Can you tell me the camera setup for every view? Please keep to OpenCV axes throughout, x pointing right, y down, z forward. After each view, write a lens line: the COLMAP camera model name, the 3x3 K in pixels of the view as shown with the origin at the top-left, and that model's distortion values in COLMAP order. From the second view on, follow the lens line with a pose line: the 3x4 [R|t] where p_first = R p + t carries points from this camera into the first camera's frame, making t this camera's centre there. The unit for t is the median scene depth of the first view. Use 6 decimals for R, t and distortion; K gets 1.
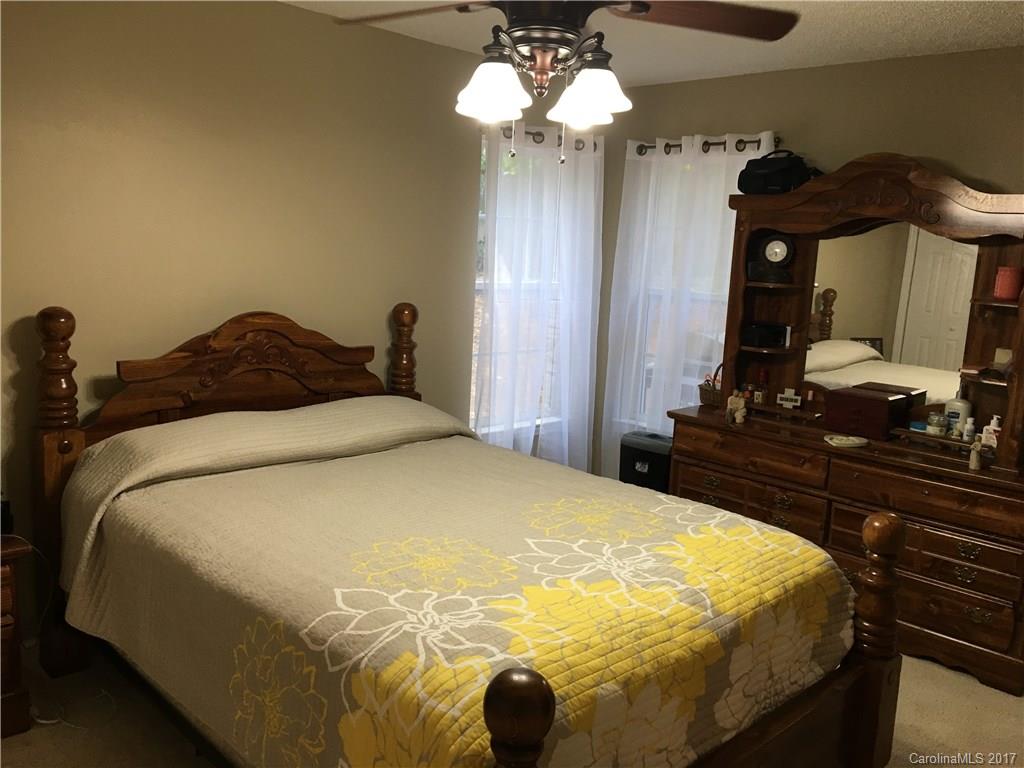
lens RADIAL K [[871.0, 0, 508.1], [0, 871.0, 382.0], [0, 0, 1]] dist [0.070486, -0.071228]
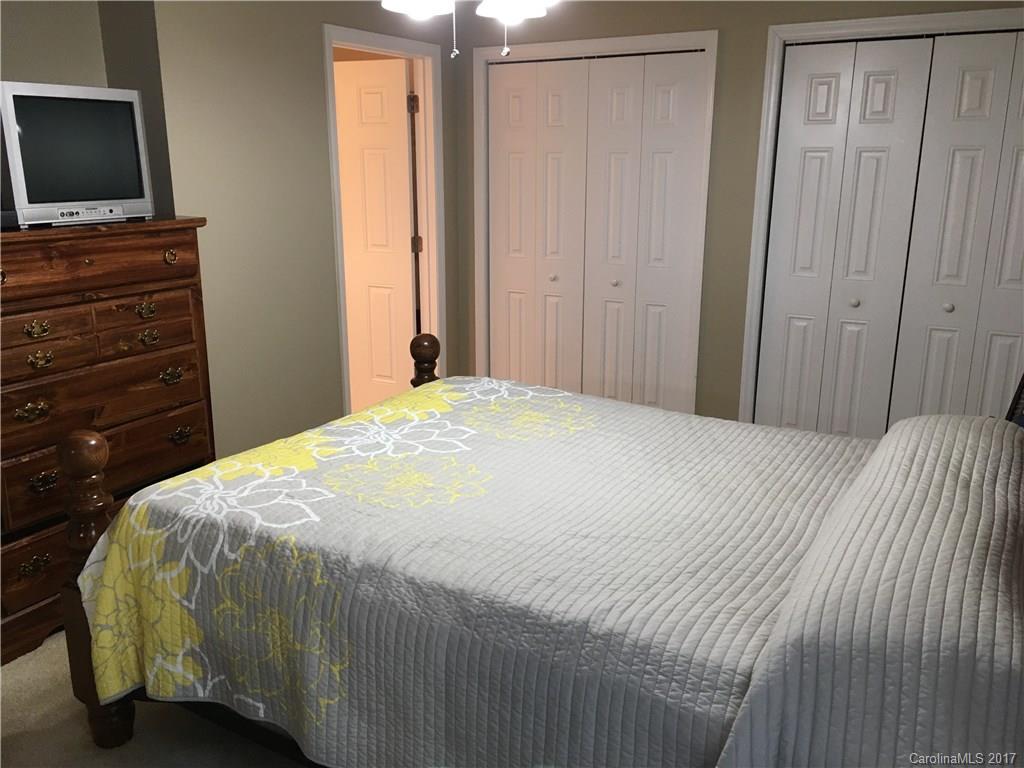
lens RADIAL K [[871.0, 0, 509.0], [0, 871.0, 384.5], [0, 0, 1]] dist [0.070486, -0.071228]
pose [[-0.965476, 0.013607, -0.260136, 0.257784], [-0.092374, 0.915851, 0.390748, -0.307900], [0.243563, 0.401287, -0.882976, 2.010861]]
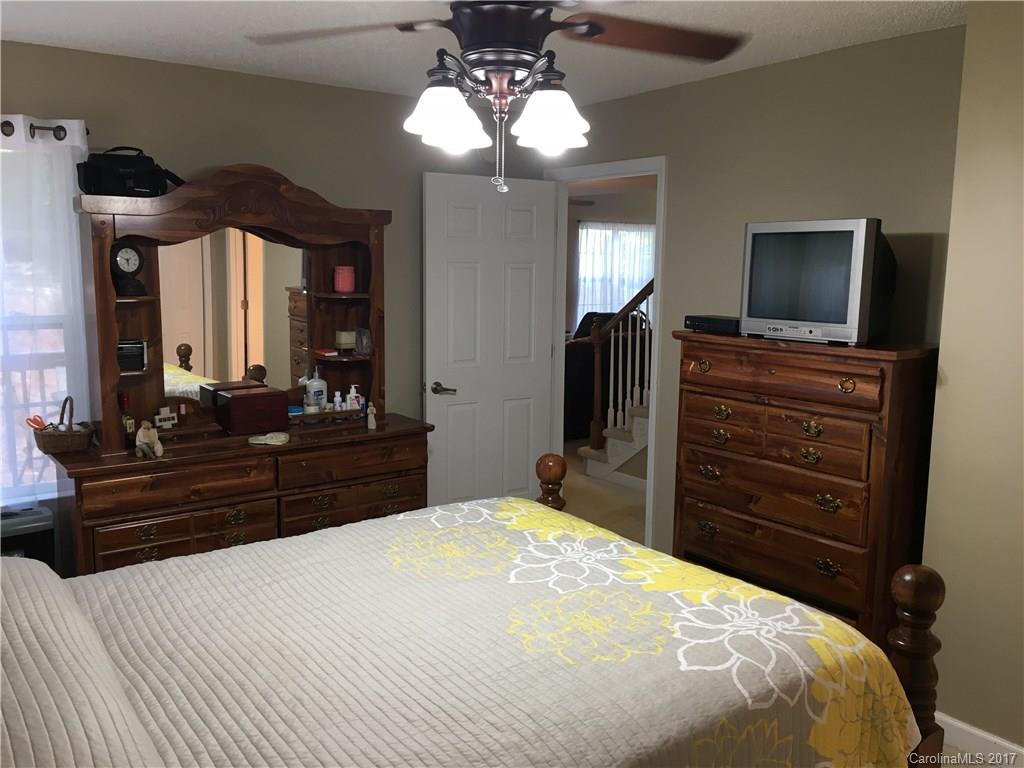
lens RADIAL K [[871.0, 0, 509.7], [0, 871.0, 387.2], [0, 0, 1]] dist [0.070486, -0.071228]
pose [[0.151084, -0.195703, 0.968955, -0.933438], [0.156070, 0.972636, 0.172111, -0.208876], [-0.976123, 0.125222, 0.177493, 0.862522]]
